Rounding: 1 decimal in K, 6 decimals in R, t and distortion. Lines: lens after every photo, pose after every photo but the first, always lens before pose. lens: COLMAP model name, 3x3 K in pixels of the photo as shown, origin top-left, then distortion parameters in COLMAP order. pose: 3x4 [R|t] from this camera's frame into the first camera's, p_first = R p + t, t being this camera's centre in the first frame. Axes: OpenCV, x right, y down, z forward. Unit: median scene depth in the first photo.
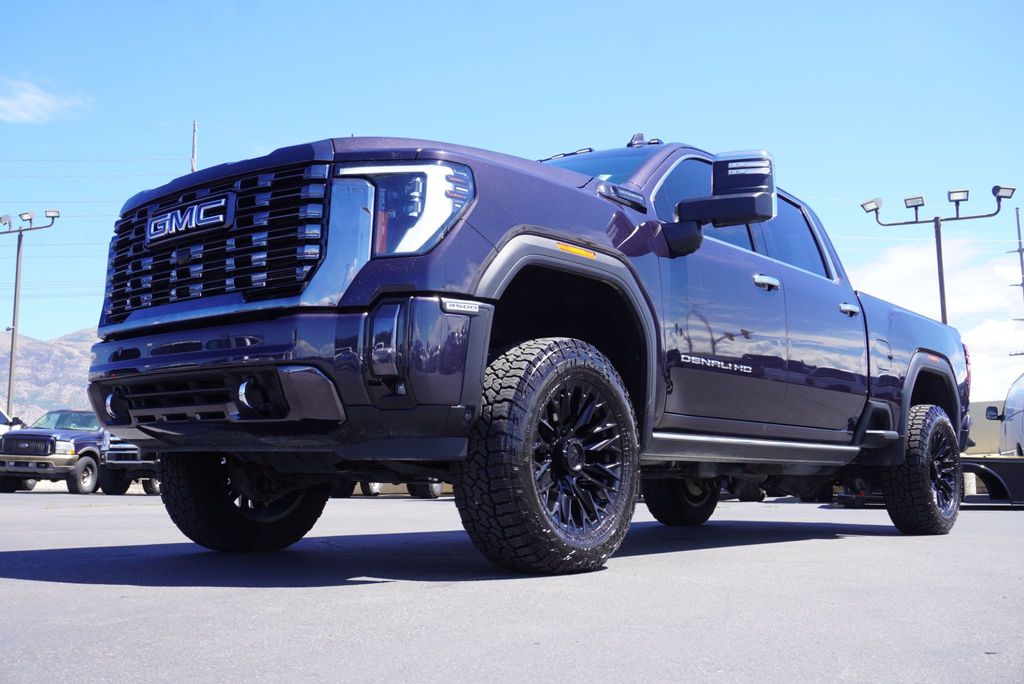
lens RADIAL K [[1032.1, 0, 512.0], [0, 1032.1, 342.0], [0, 0, 1]] dist [-0.007091, 0.005612]
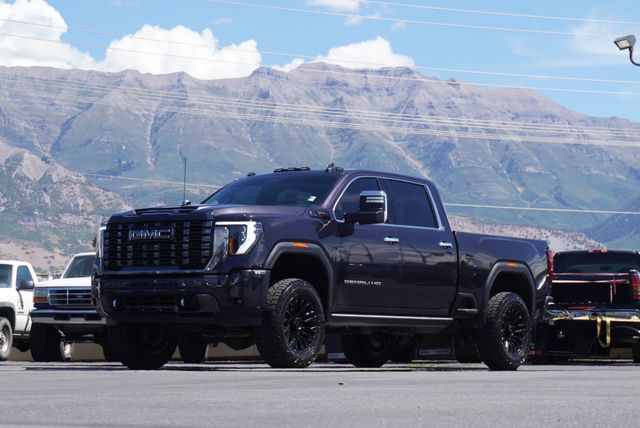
lens RADIAL K [[1984.2, 0, 320.0], [0, 1984.2, 214.0], [0, 0, 1]] dist [0.062453, -0.804390]
pose [[0.997303, 0.004541, 0.073258, -0.264505], [-0.009094, 0.998039, 0.061930, -0.498276], [-0.072833, -0.062429, 0.995388, -4.143483]]
